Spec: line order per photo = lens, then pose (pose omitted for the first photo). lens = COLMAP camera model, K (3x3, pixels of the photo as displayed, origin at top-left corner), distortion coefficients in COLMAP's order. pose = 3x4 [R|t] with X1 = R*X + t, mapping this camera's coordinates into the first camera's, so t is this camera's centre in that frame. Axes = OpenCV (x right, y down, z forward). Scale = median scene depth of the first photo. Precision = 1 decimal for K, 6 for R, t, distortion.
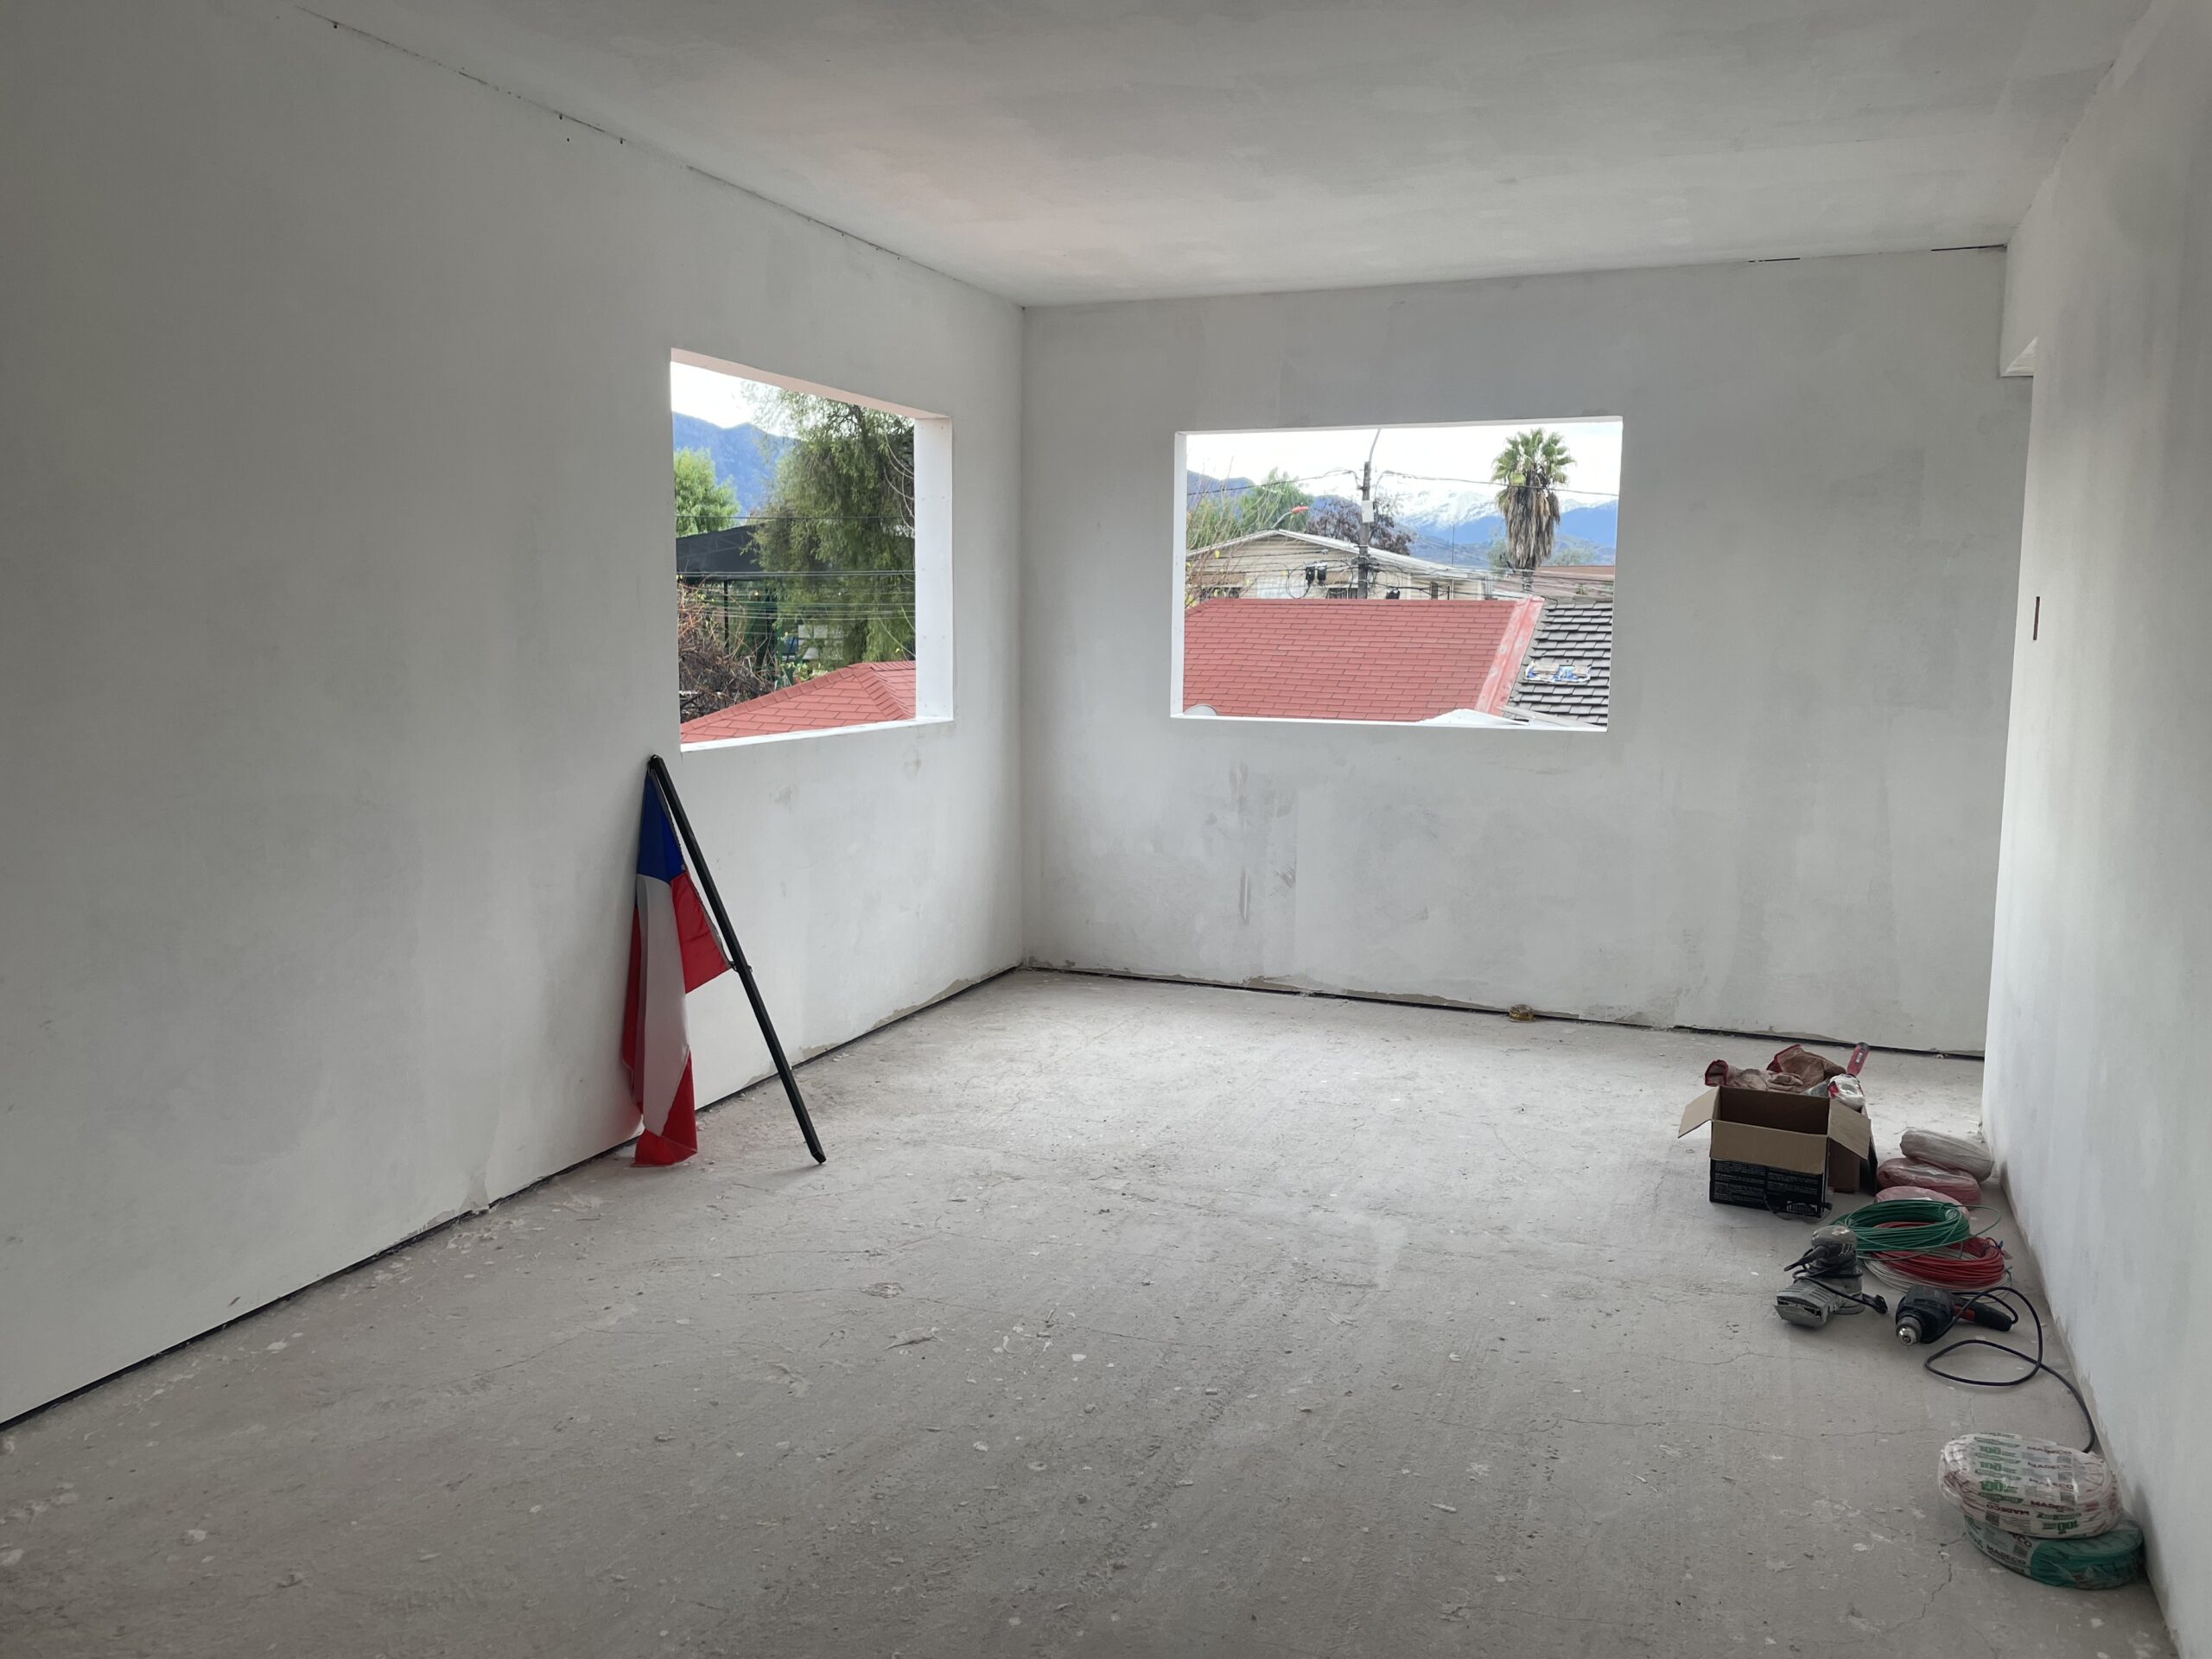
lens RADIAL K [[1709.0, 0, 1106.0], [0, 1709.0, 829.5], [0, 0, 1]] dist [0.191545, -0.307844]
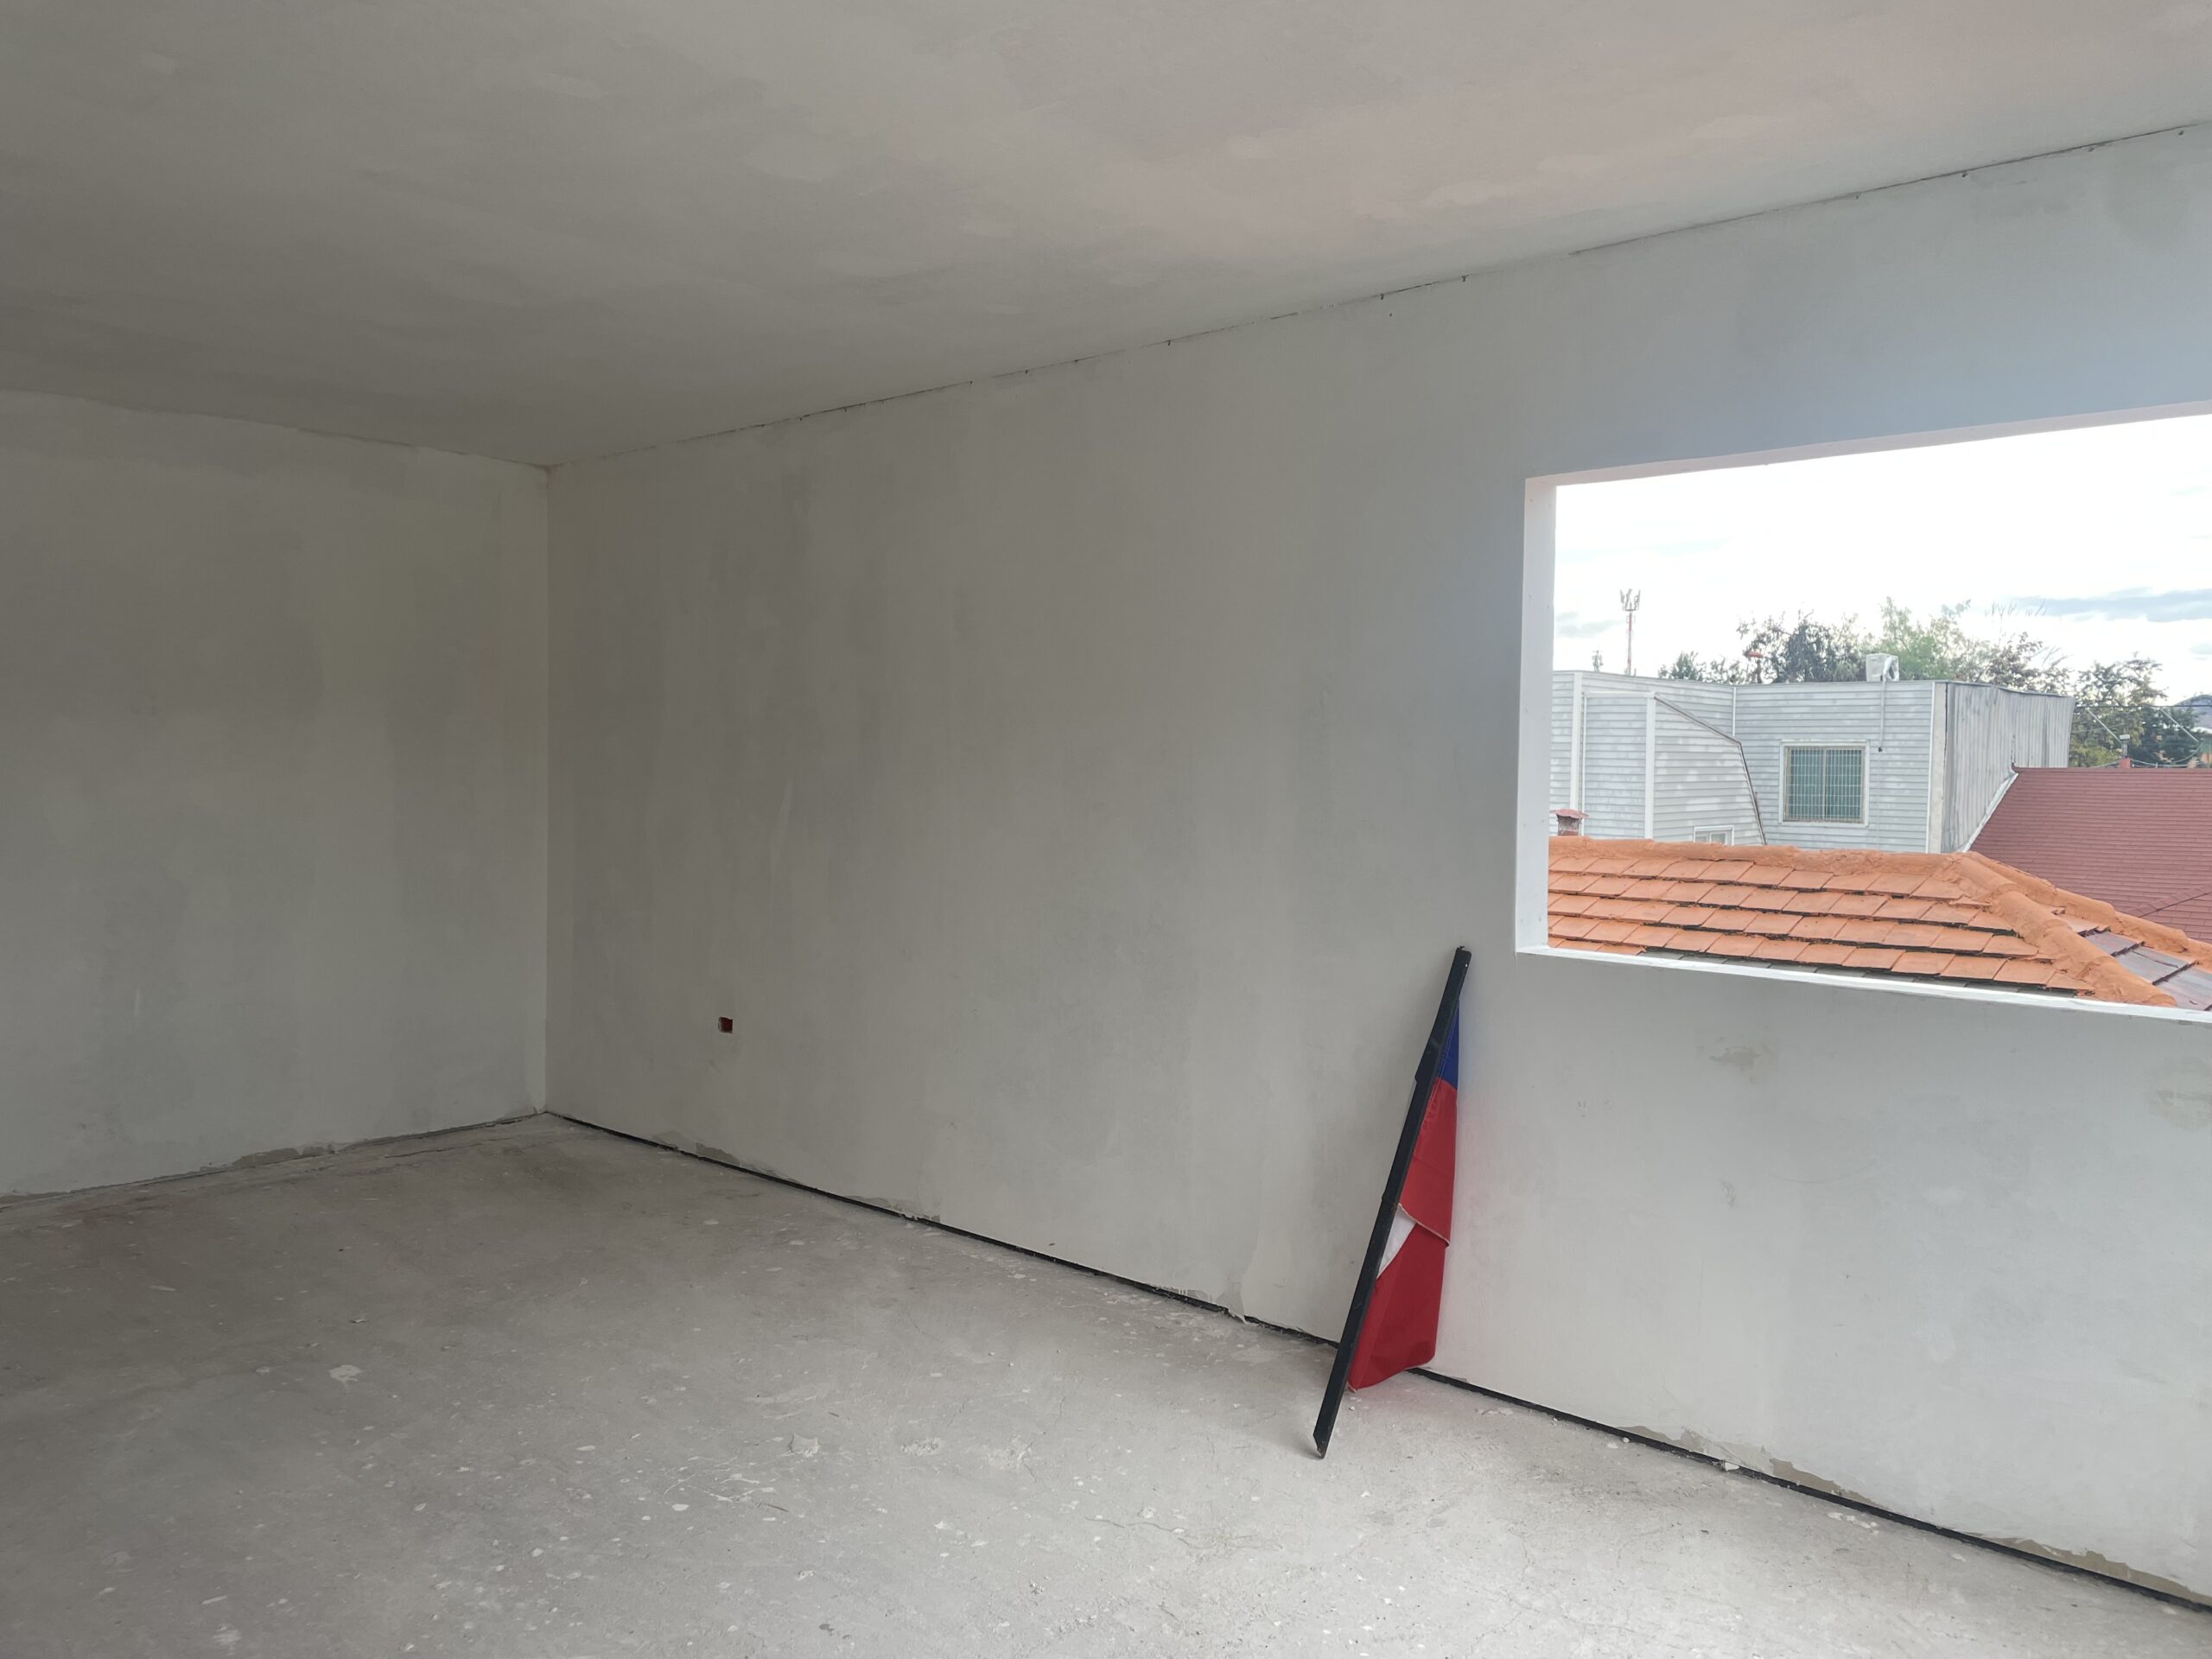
lens RADIAL K [[1709.0, 0, 1106.0], [0, 1709.0, 829.5], [0, 0, 1]] dist [0.191545, -0.307844]
pose [[-0.368780, 0.028507, -0.929079, 0.693074], [-0.133138, 0.987603, 0.083149, -0.169048], [0.919932, 0.154360, -0.360413, 1.284354]]
